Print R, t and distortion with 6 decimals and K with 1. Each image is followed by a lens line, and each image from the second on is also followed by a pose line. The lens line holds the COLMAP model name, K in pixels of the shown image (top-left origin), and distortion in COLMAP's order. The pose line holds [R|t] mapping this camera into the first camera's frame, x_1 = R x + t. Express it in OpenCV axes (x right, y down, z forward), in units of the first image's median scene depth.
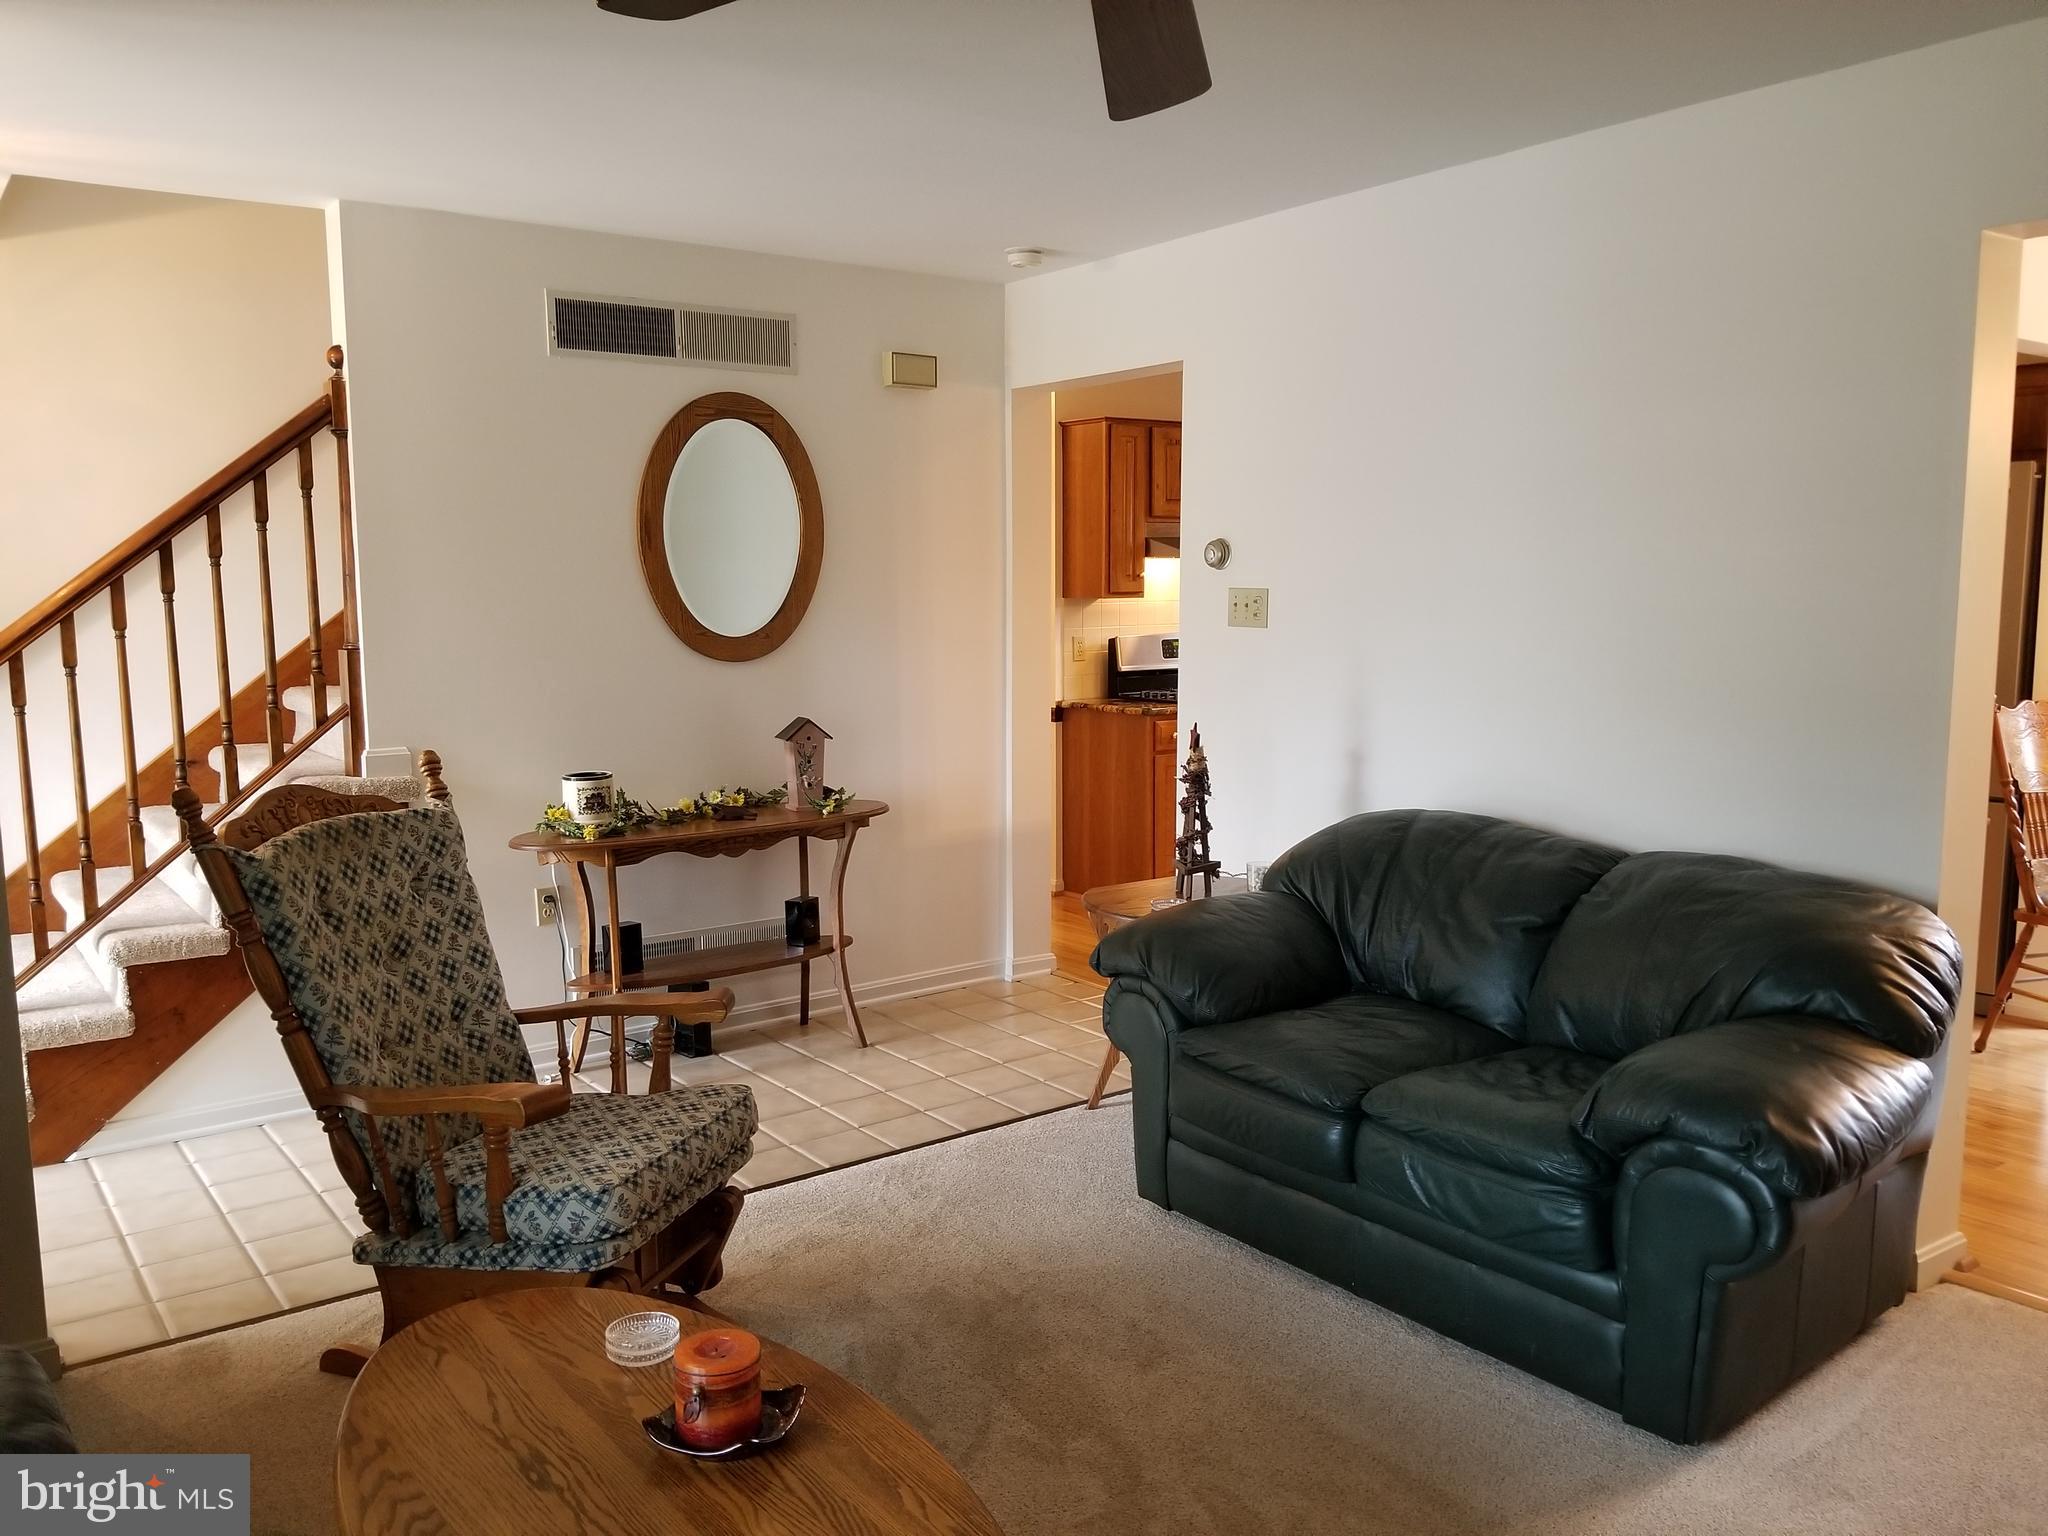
lens RADIAL K [[1603.6, 0, 1023.0], [0, 1603.6, 787.7], [0, 0, 1]] dist [0.091926, -0.163733]
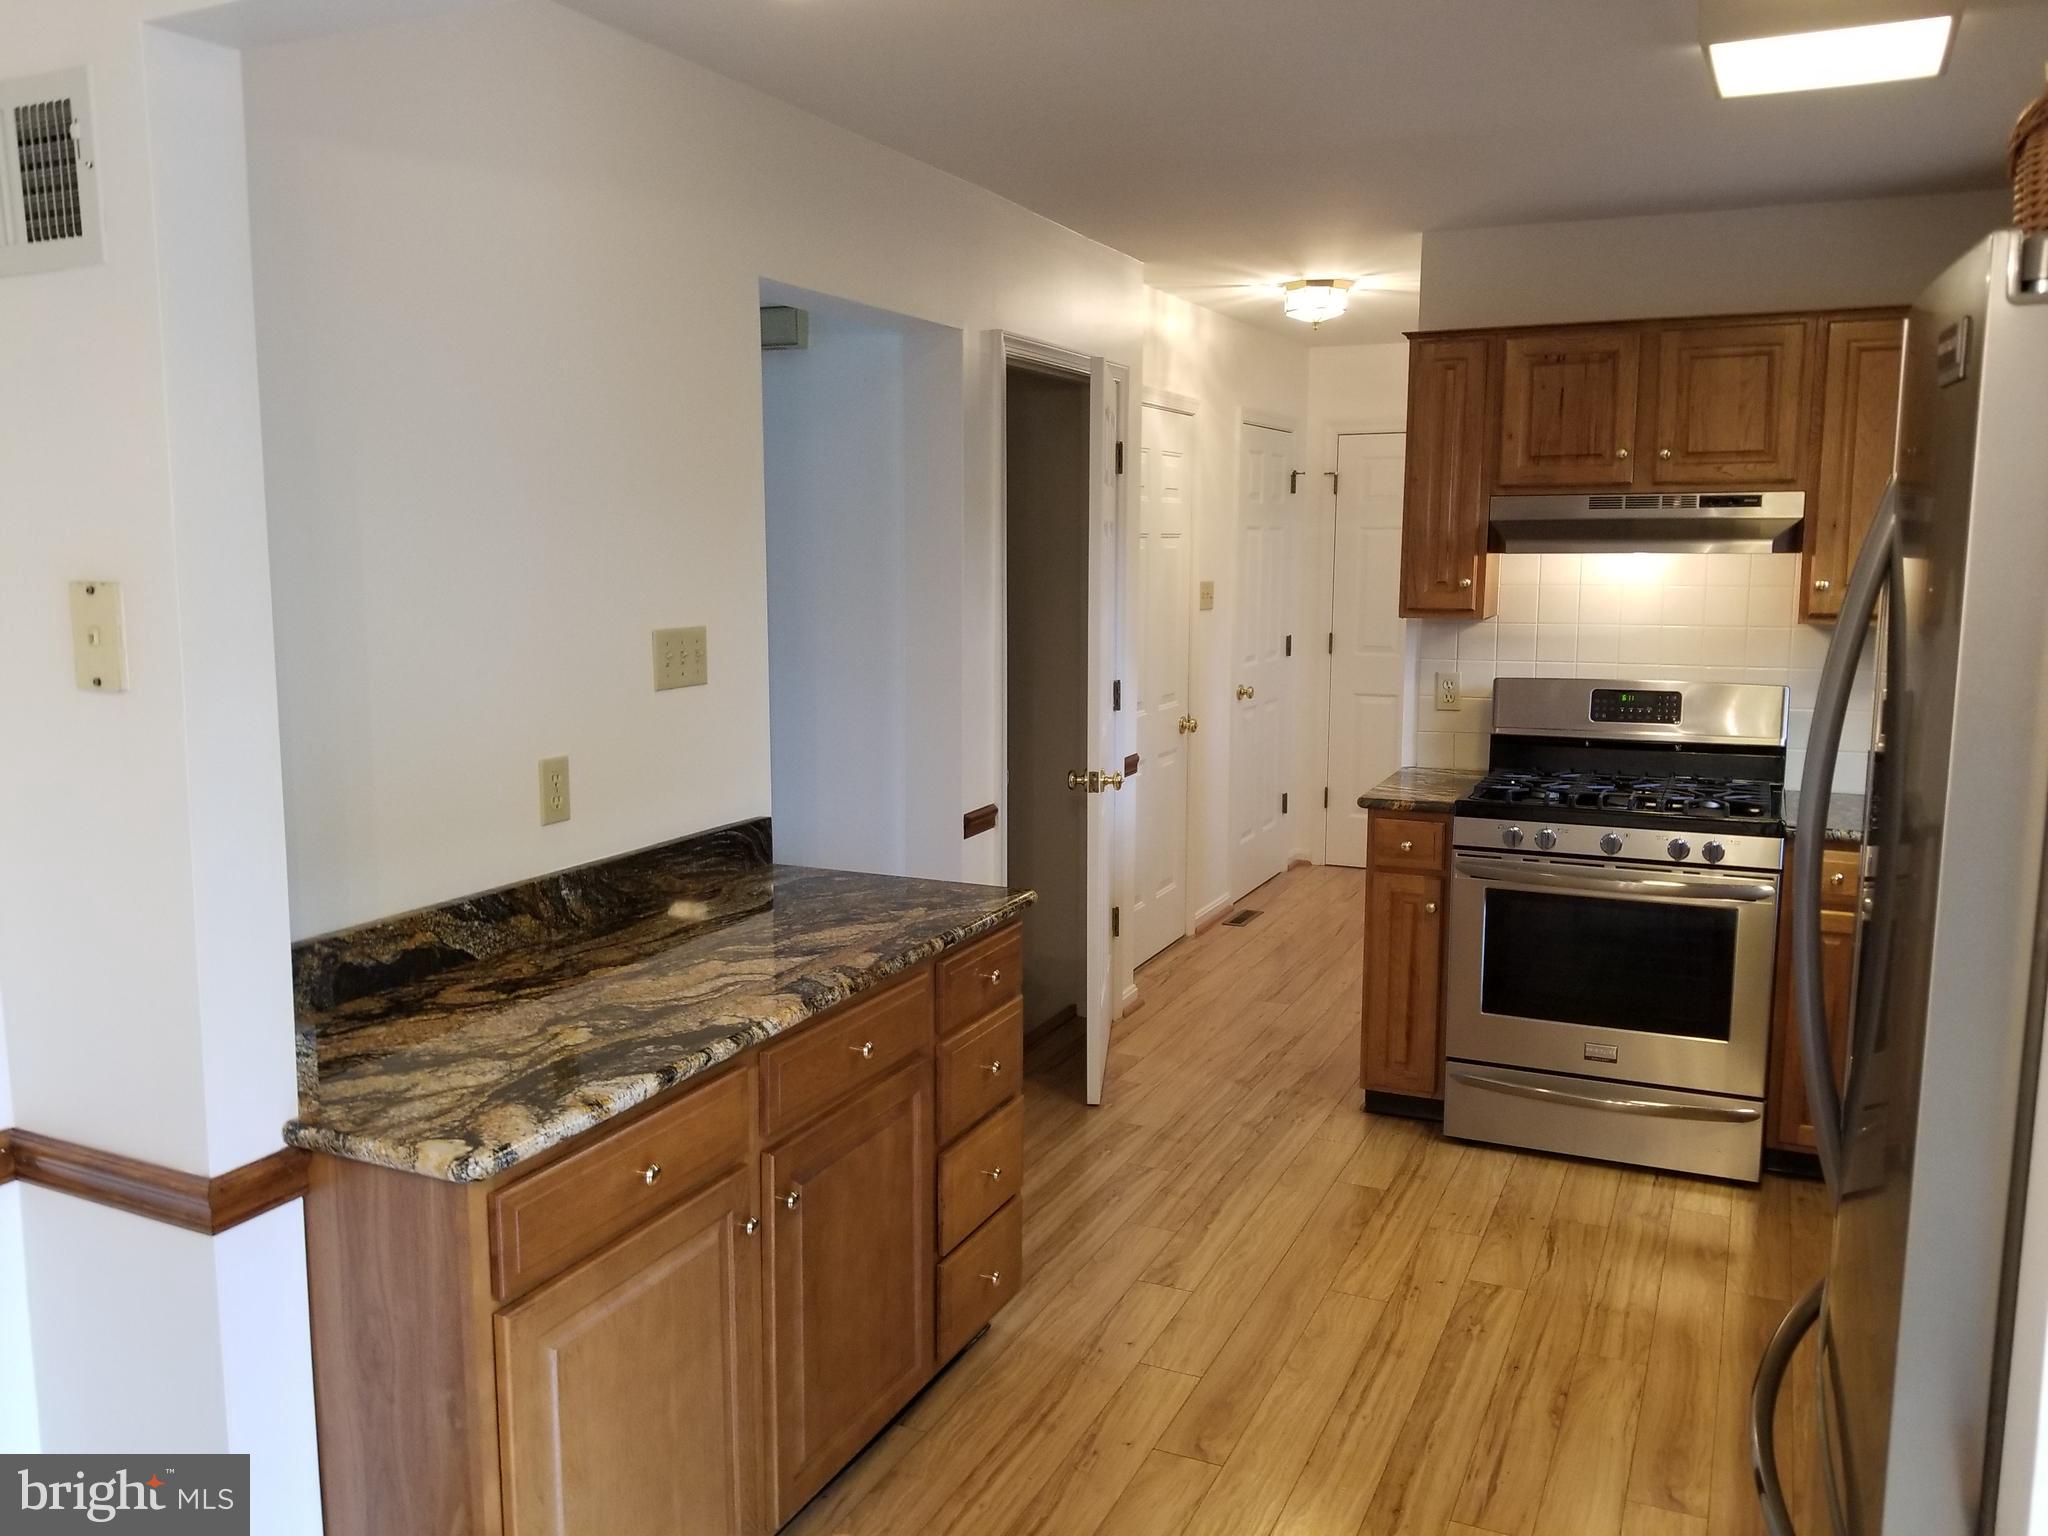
lens RADIAL K [[1603.6, 0, 1023.0], [0, 1603.6, 787.7], [0, 0, 1]] dist [0.091926, -0.163733]
pose [[0.481923, 0.142321, -0.864578, 0.526296], [-0.118146, 0.988264, 0.096826, -0.091633], [0.868212, 0.055483, 0.493082, 0.534031]]
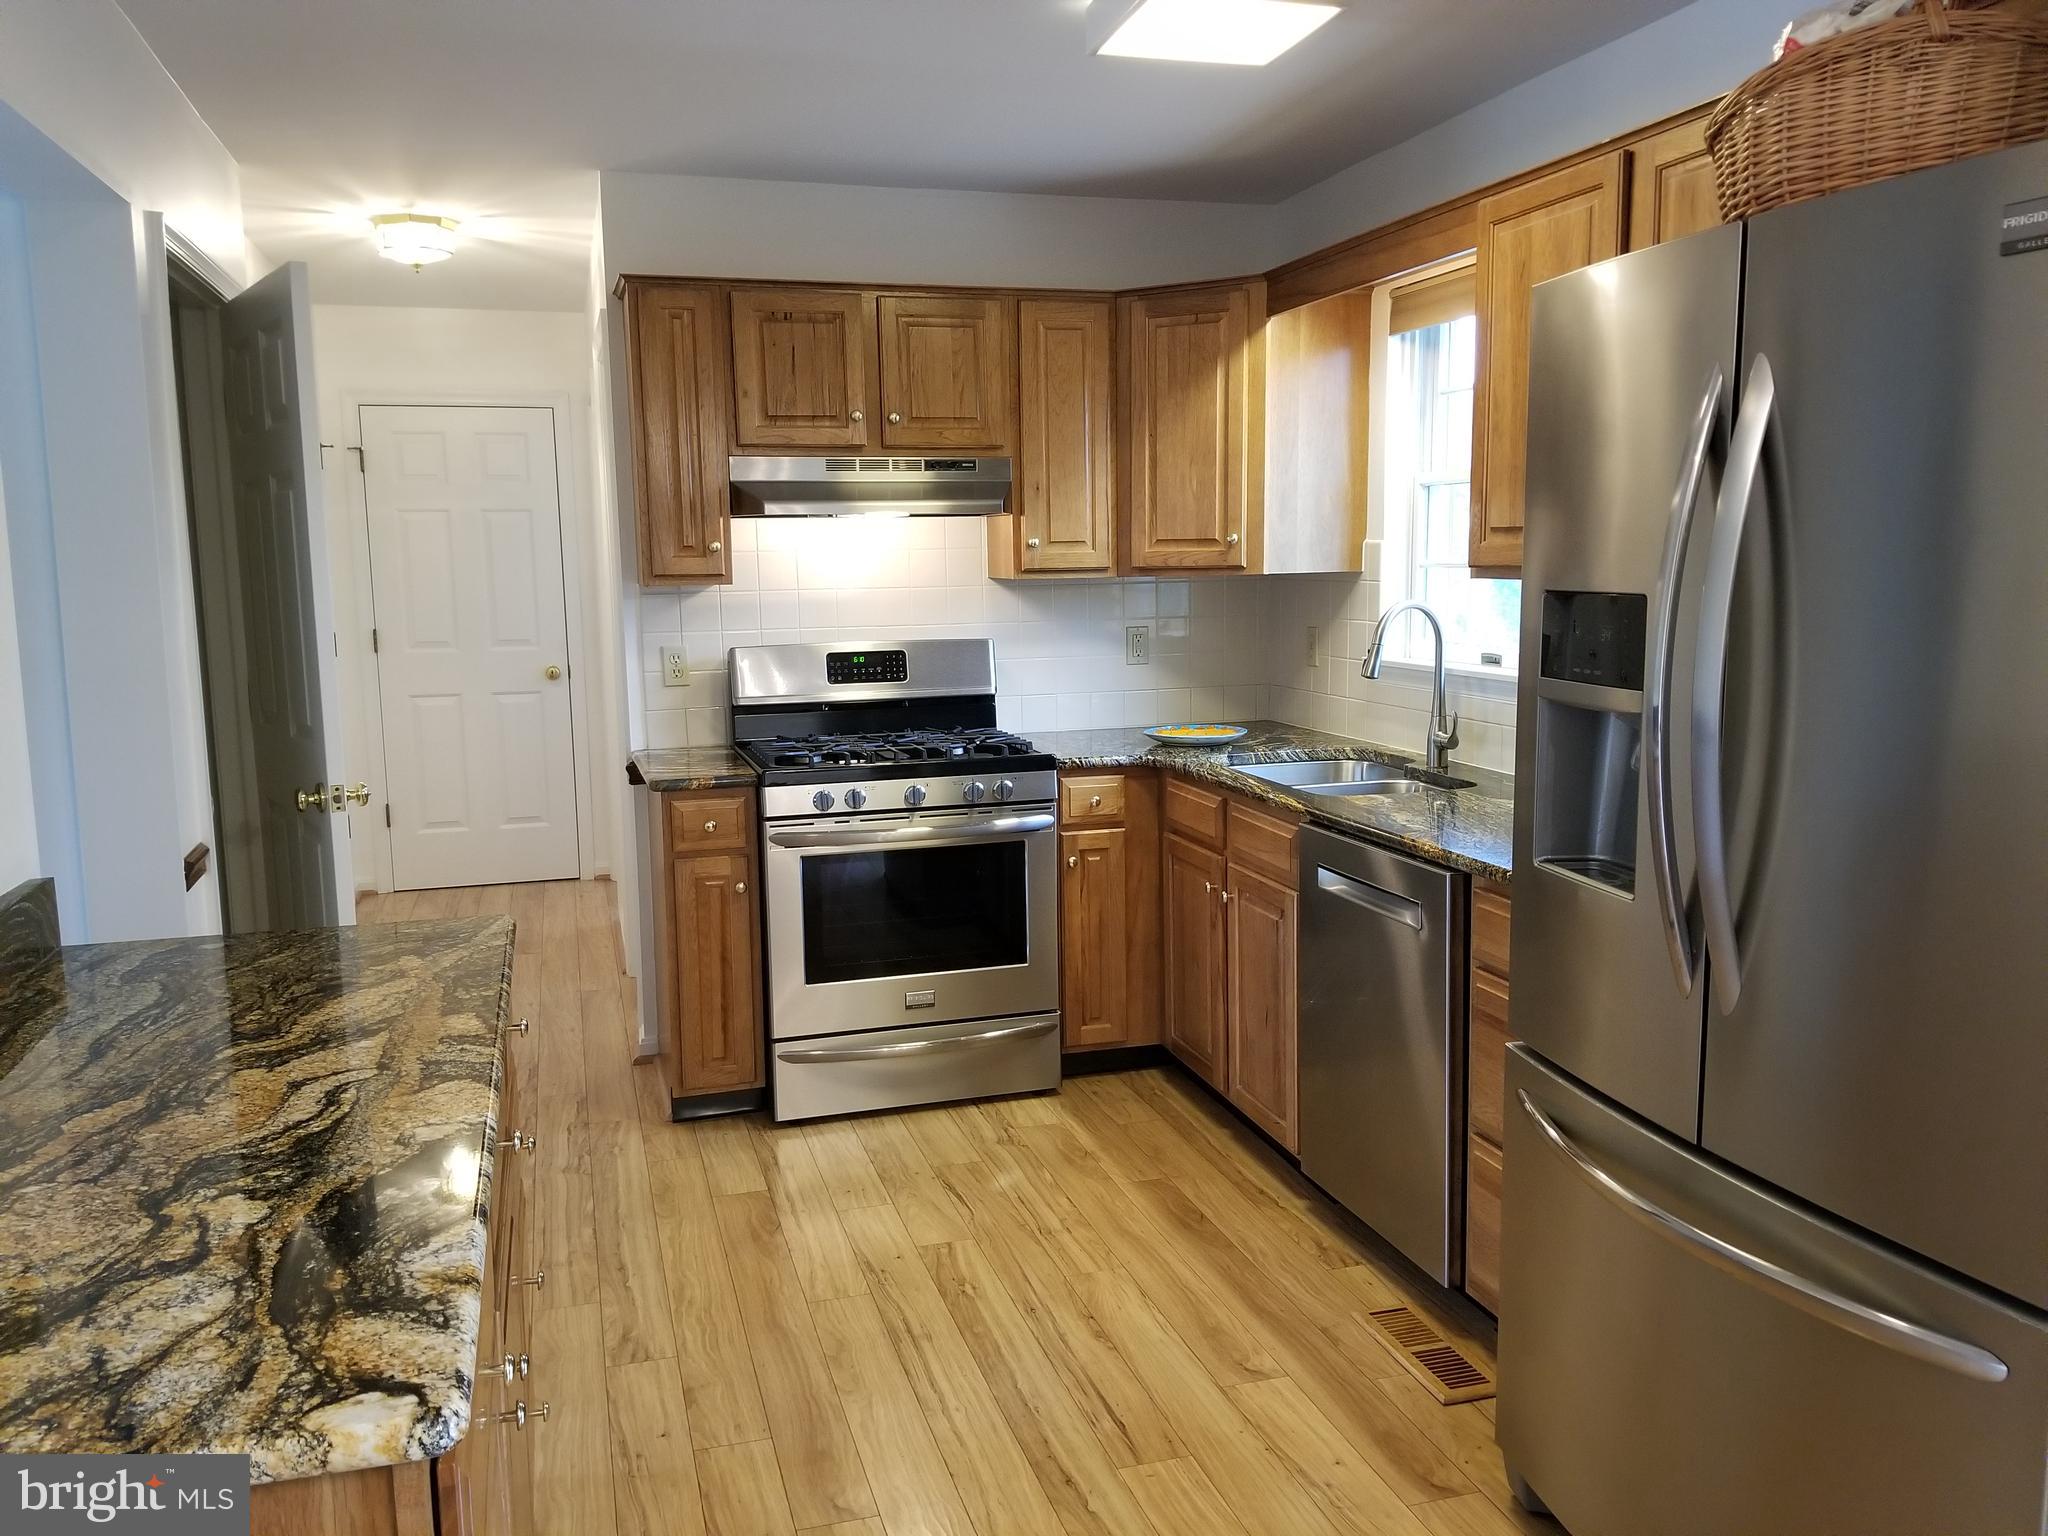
lens RADIAL K [[1603.6, 0, 1023.0], [0, 1603.6, 787.7], [0, 0, 1]] dist [0.091926, -0.163733]
pose [[0.938903, 0.045815, -0.341120, 0.375719], [-0.037978, 0.998839, 0.029620, -0.063713], [0.342081, -0.014855, 0.939553, 0.468045]]
